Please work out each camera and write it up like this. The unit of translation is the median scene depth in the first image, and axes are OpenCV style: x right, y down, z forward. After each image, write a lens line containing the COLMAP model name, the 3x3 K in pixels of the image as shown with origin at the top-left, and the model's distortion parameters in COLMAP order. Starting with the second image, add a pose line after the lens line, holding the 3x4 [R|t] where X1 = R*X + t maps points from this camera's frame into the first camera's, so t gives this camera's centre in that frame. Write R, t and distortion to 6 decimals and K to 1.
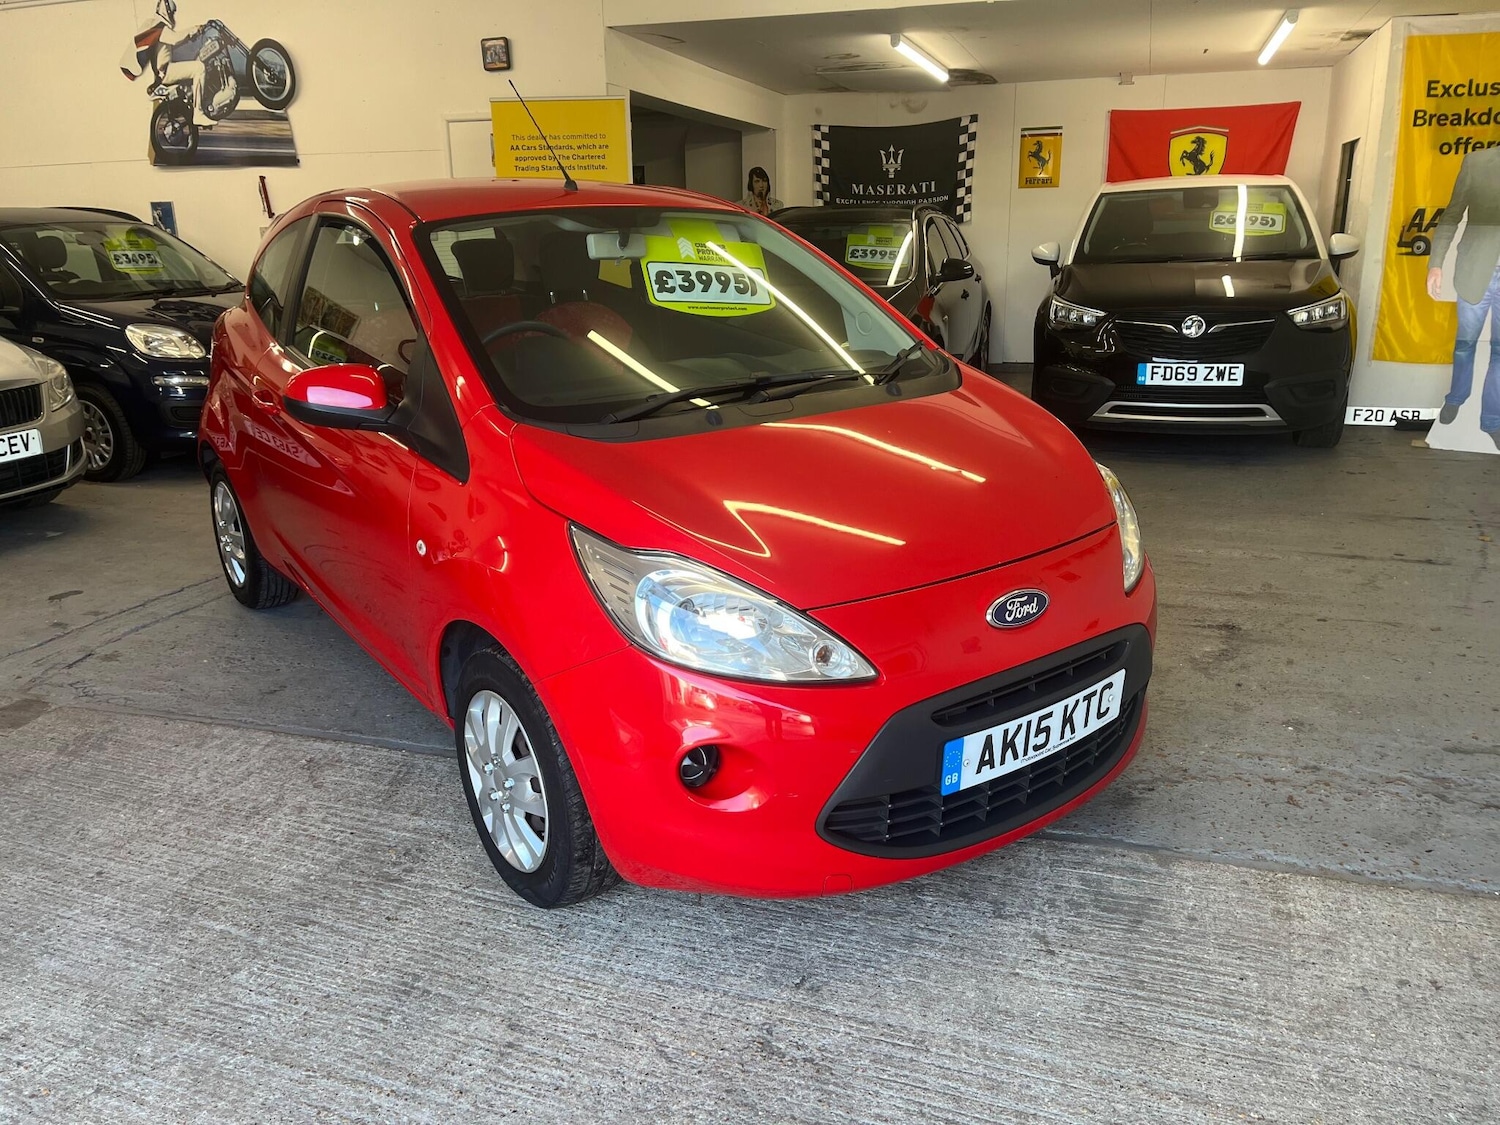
lens RADIAL K [[1131.6, 0, 738.8], [0, 1131.6, 555.5], [0, 0, 1]] dist [0.075405, -0.100995]
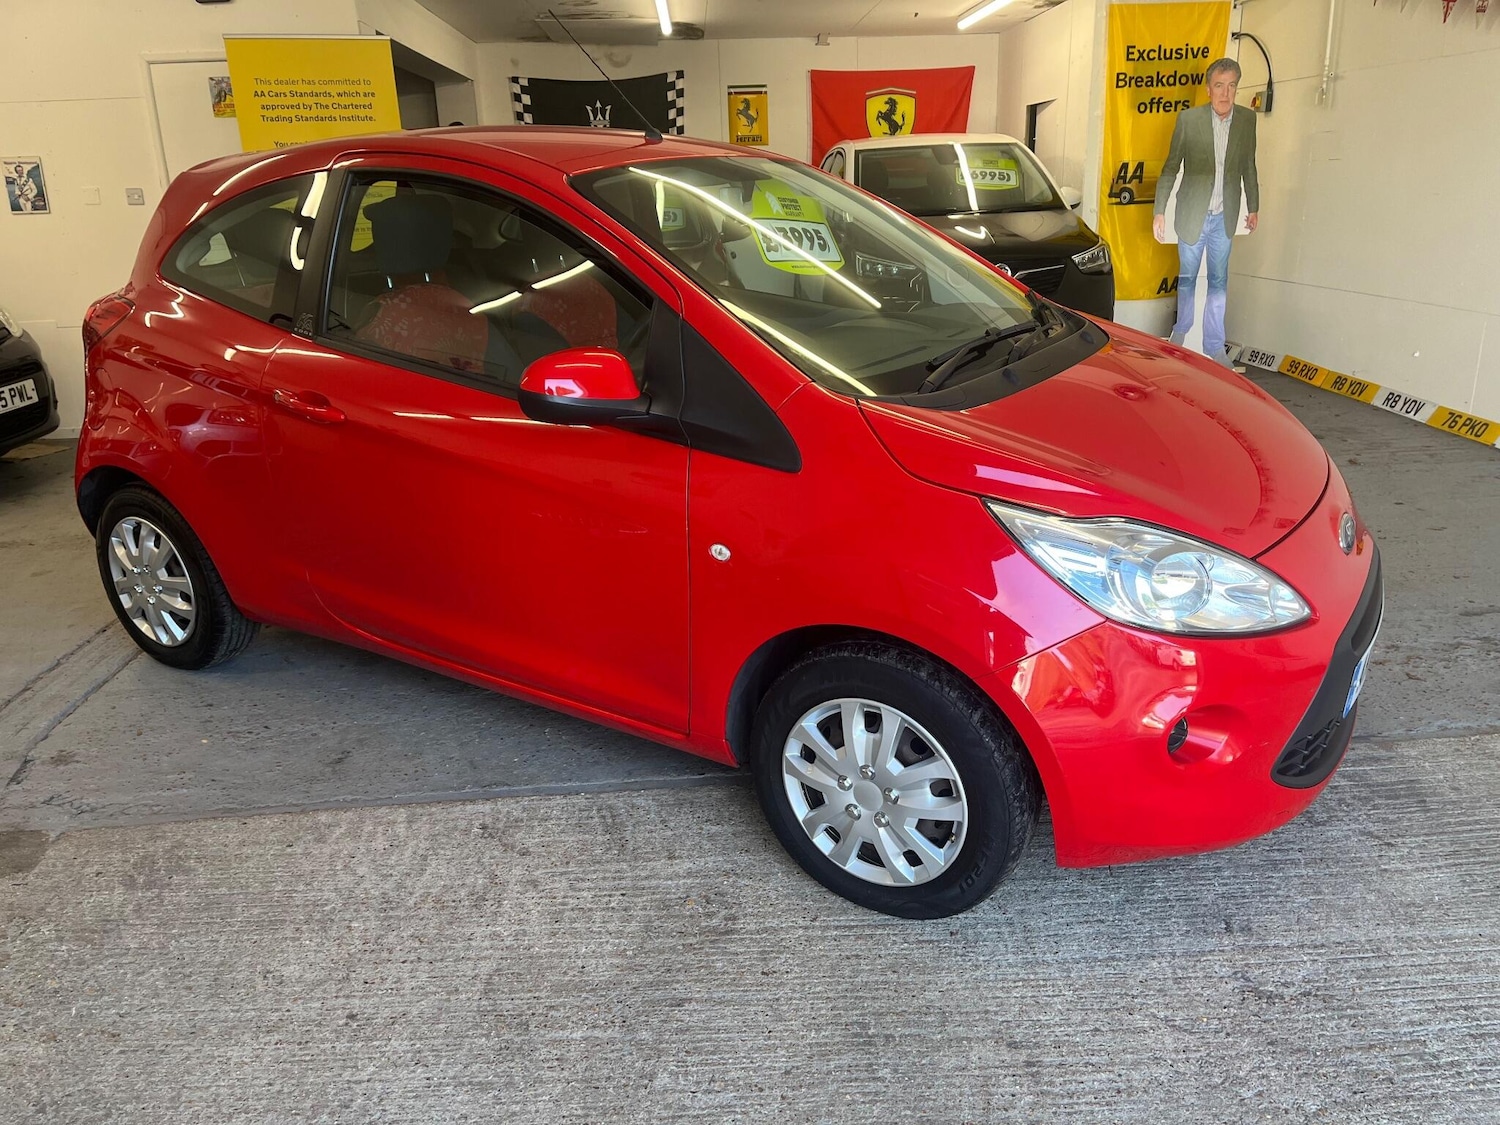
lens RADIAL K [[1131.6, 0, 758.8], [0, 1131.6, 571.1], [0, 0, 1]] dist [0.075405, -0.100995]
pose [[0.925363, -0.133318, 0.354866, -0.430202], [0.118418, 0.990932, 0.063486, -0.034183], [-0.360112, -0.016724, 0.932759, 0.138138]]
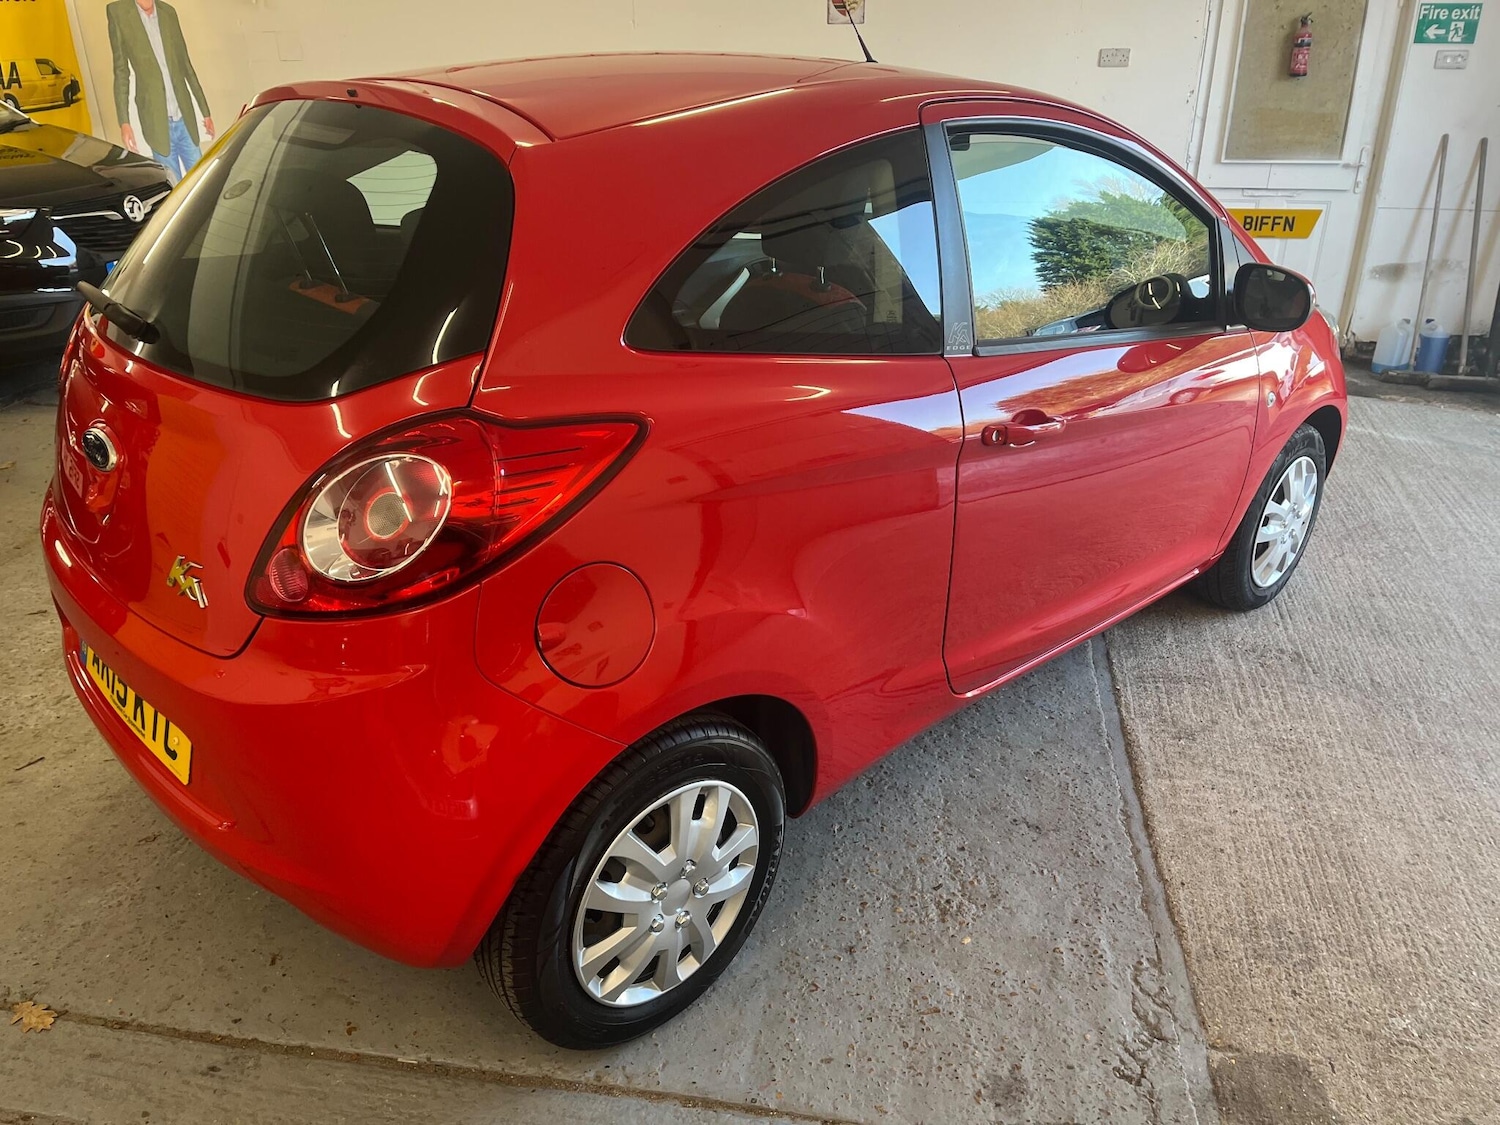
lens RADIAL K [[1131.6, 0, 752.2], [0, 1131.6, 560.0], [0, 0, 1]] dist [0.075405, -0.100995]
pose [[-0.132852, -0.408824, 0.902891, -1.015551], [0.283710, 0.857162, 0.429863, -0.395645], [-0.949663, 0.313267, 0.002112, 1.189085]]
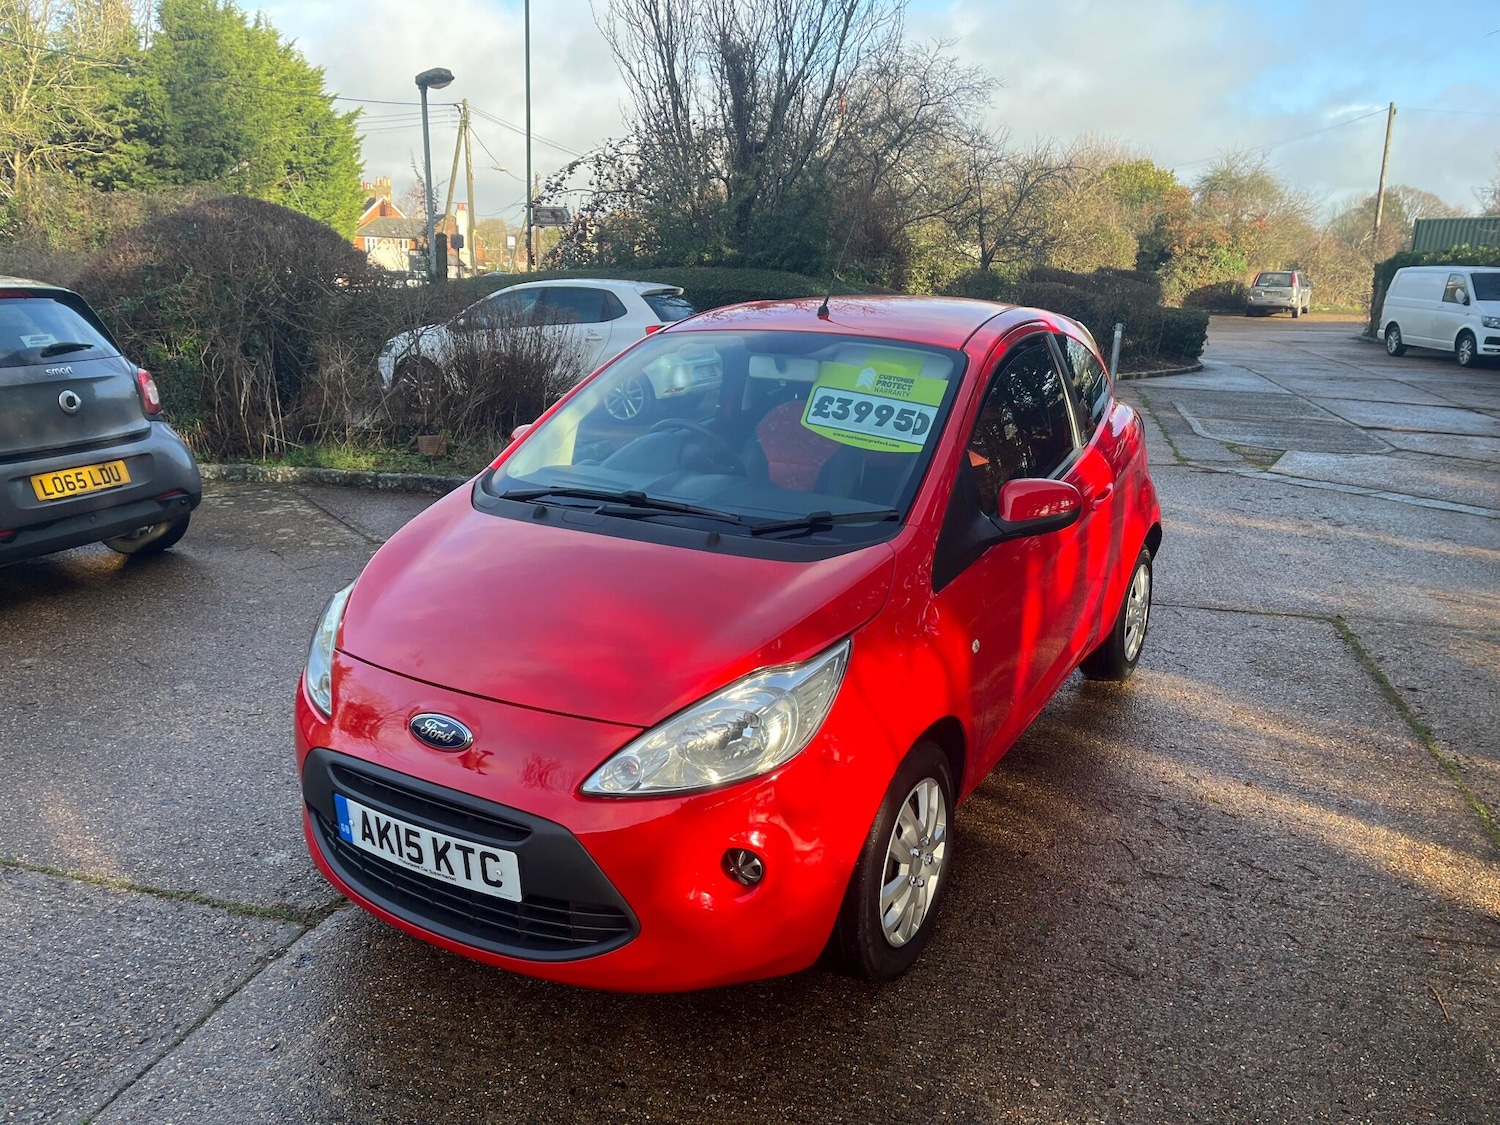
lens RADIAL K [[1131.6, 0, 736.0], [0, 1131.6, 559.5], [0, 0, 1]] dist [0.075405, -0.100995]
pose [[0.381032, 0.258596, -0.887662, 0.855132], [-0.293179, 0.944335, 0.149258, -0.237001], [0.876847, 0.203371, 0.435636, 0.497698]]
